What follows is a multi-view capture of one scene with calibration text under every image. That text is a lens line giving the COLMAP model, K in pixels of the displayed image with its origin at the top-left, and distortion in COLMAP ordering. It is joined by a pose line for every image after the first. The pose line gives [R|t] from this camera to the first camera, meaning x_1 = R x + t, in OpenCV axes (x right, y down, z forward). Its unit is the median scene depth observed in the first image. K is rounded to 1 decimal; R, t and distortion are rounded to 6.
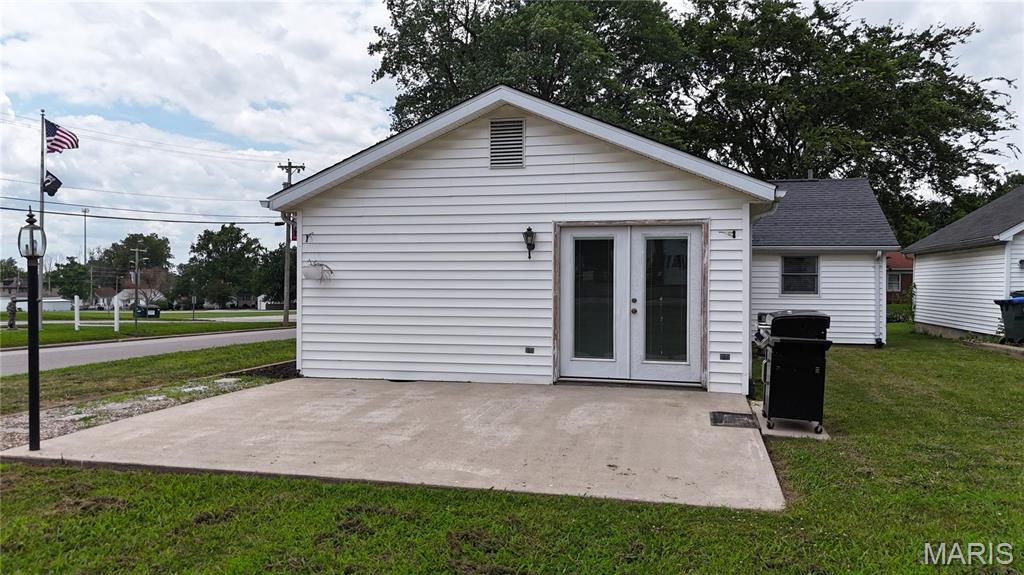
lens RADIAL K [[750.3, 0, 510.6], [0, 750.3, 274.8], [0, 0, 1]] dist [0.071204, -0.056196]
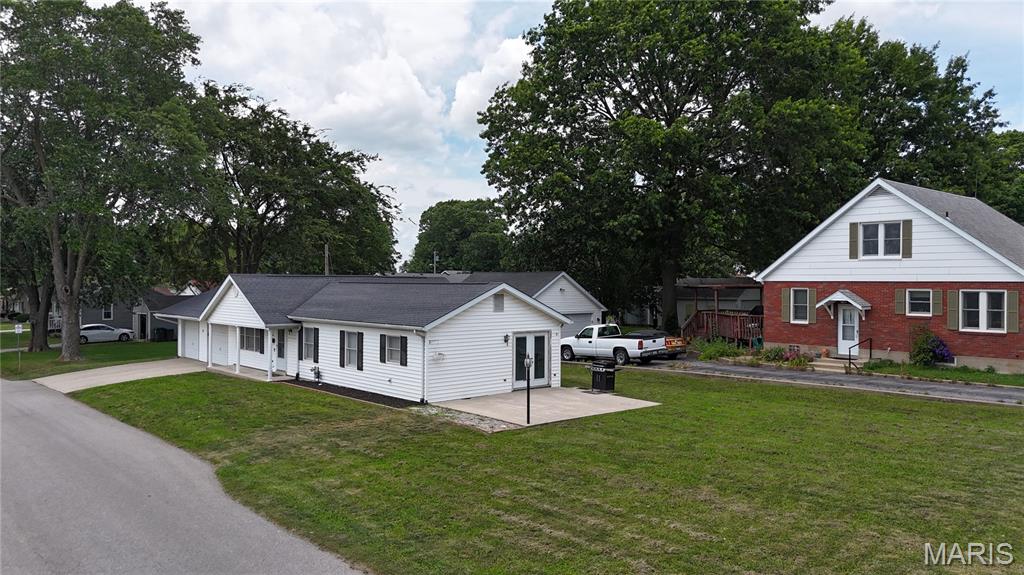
lens RADIAL K [[734.5, 0, 516.6], [0, 734.5, 285.0], [0, 0, 1]] dist [0.088656, -0.001558]
pose [[0.562992, -0.004836, 0.826448, -1.860390], [-0.007047, 0.999918, 0.010652, -0.234831], [-0.826432, -0.011821, 0.562912, -0.441363]]
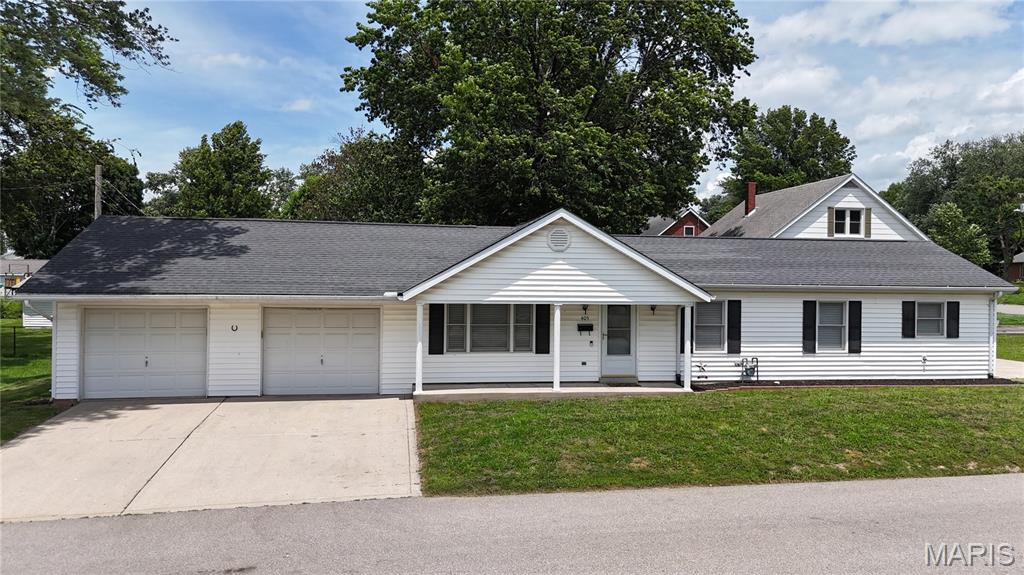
lens RADIAL K [[750.3, 0, 510.6], [0, 750.3, 274.8], [0, 0, 1]] dist [0.071204, -0.056196]
pose [[-0.390277, -0.003396, 0.920691, -1.504426], [-0.019520, 0.999799, -0.004587, -0.091061], [-0.920490, -0.019762, -0.390265, 2.763239]]
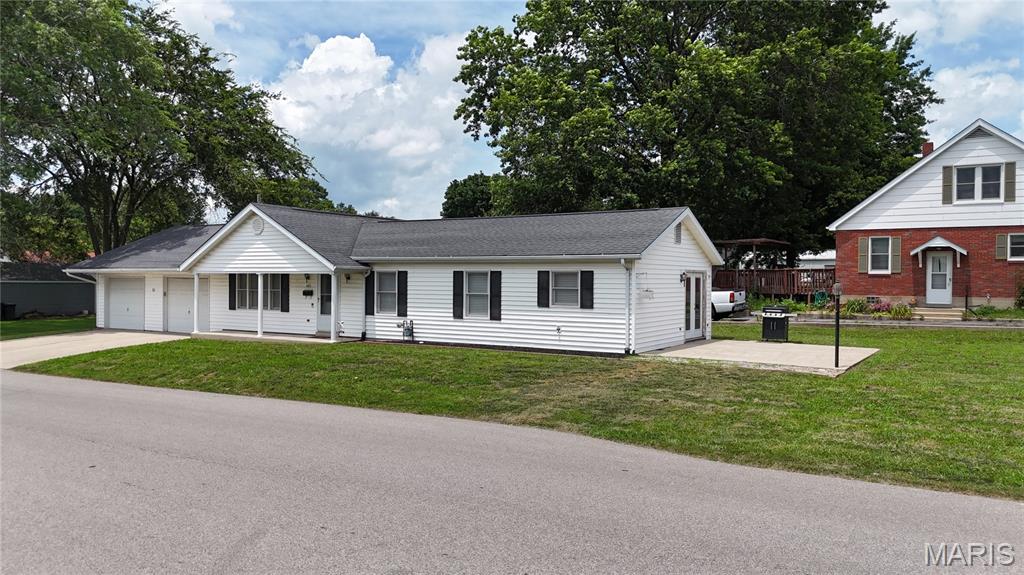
lens RADIAL K [[734.5, 0, 516.6], [0, 734.5, 285.0], [0, 0, 1]] dist [0.088656, -0.001558]
pose [[0.304816, -0.010933, 0.952348, -1.901980], [-0.011997, 0.999811, 0.015318, -0.047040], [-0.952336, -0.016094, 0.304627, 0.709765]]
